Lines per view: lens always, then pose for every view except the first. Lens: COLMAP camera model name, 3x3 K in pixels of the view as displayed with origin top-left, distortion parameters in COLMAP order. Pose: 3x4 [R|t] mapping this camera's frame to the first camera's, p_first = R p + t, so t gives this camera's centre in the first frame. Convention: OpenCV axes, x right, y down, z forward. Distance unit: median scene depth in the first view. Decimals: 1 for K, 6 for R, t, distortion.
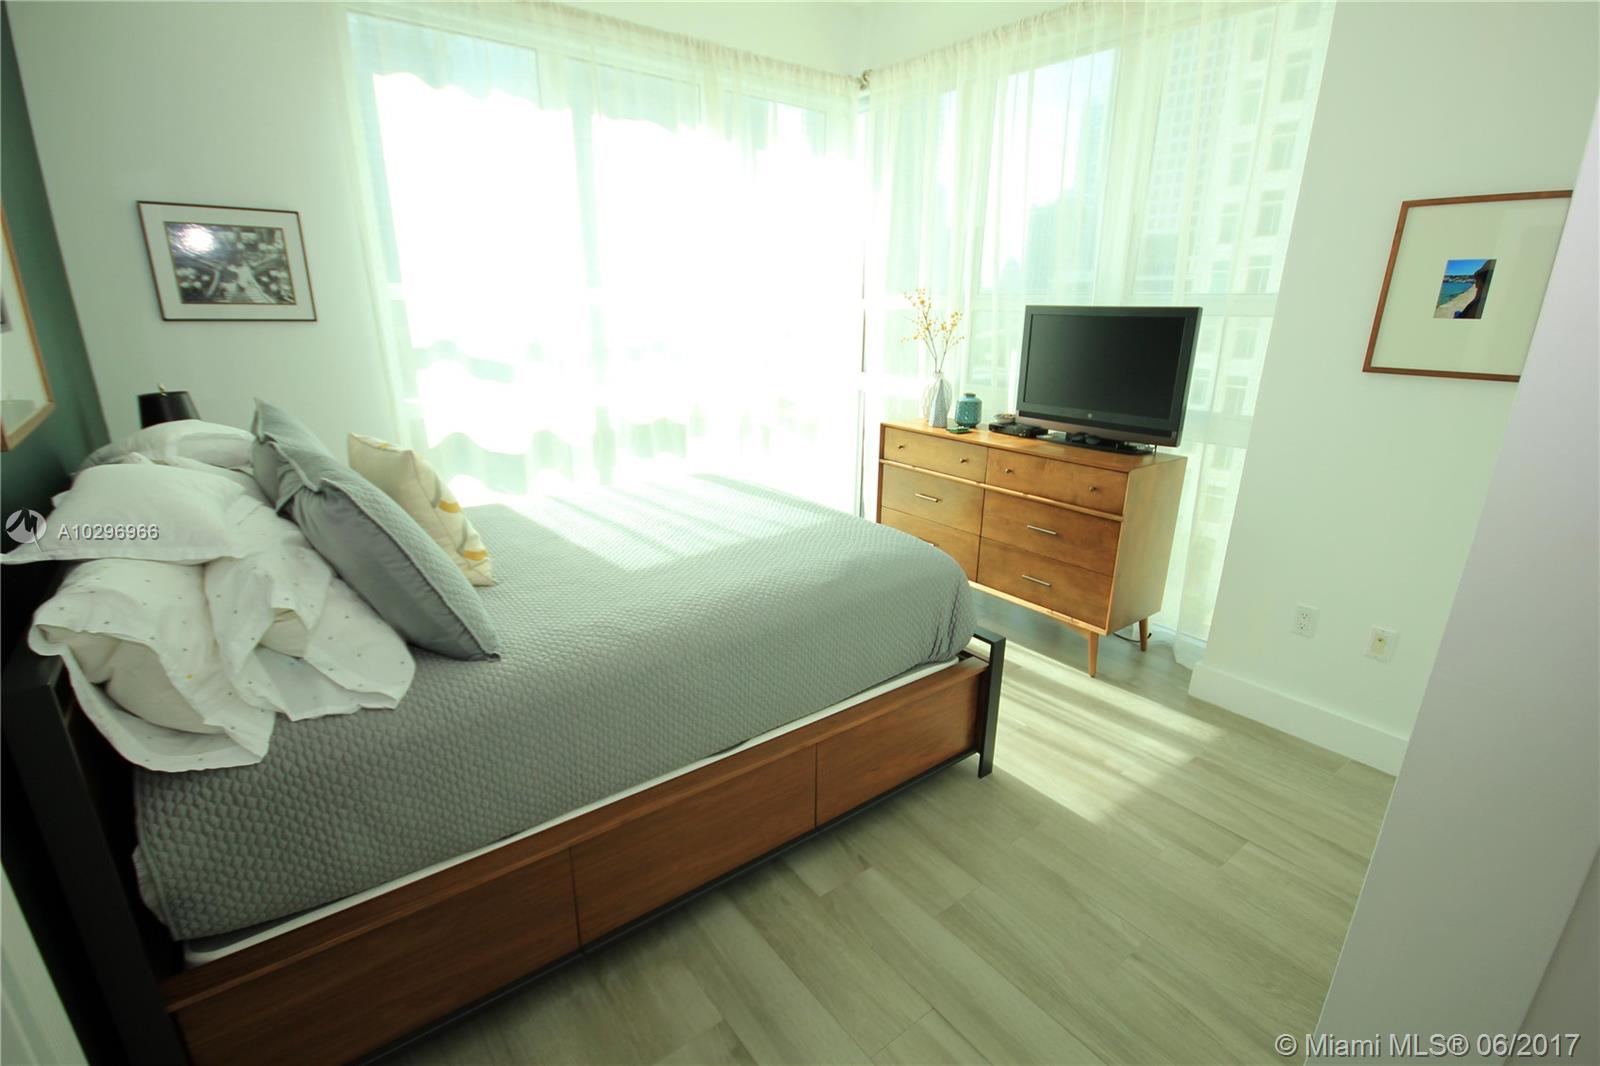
lens RADIAL K [[748.5, 0, 803.1], [0, 748.5, 538.8], [0, 0, 1]] dist [0.000406, 0.000024]
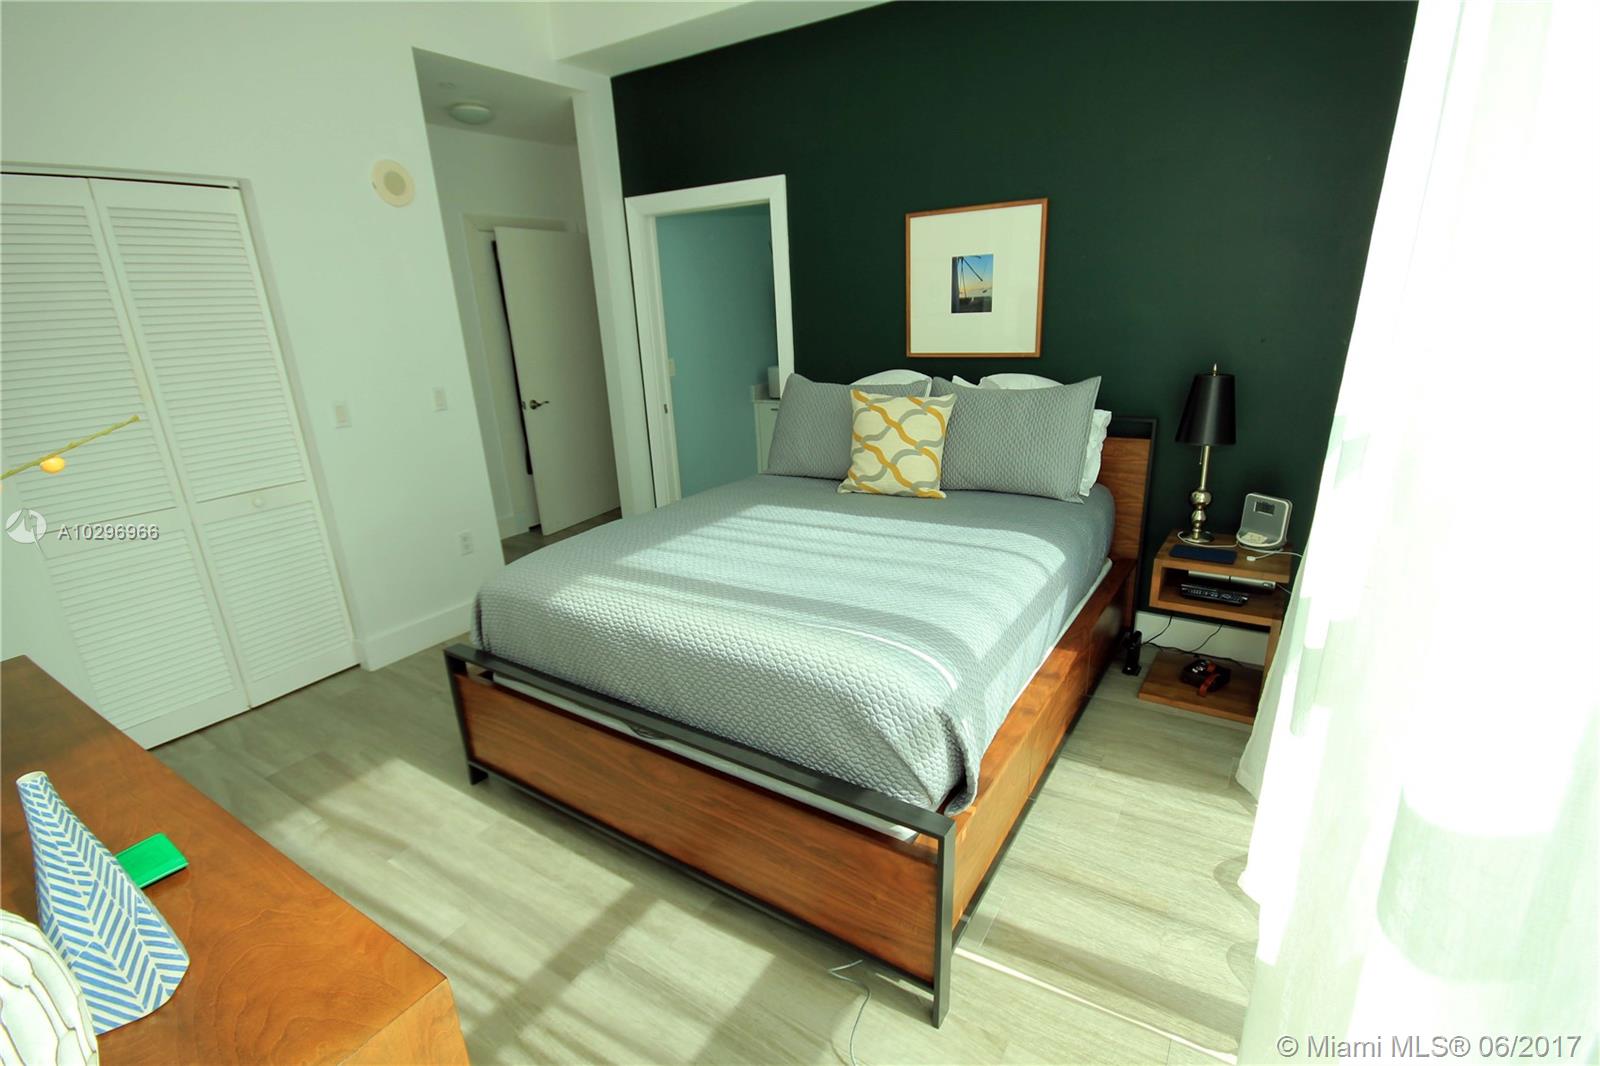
lens RADIAL K [[748.5, 0, 797.2], [0, 748.5, 536.2], [0, 0, 1]] dist [0.000406, 0.000024]
pose [[-0.943957, 0.126077, -0.305041, 0.104188], [-0.070250, 0.826259, 0.558892, -0.565336], [0.322506, 0.548999, -0.771096, 1.778038]]
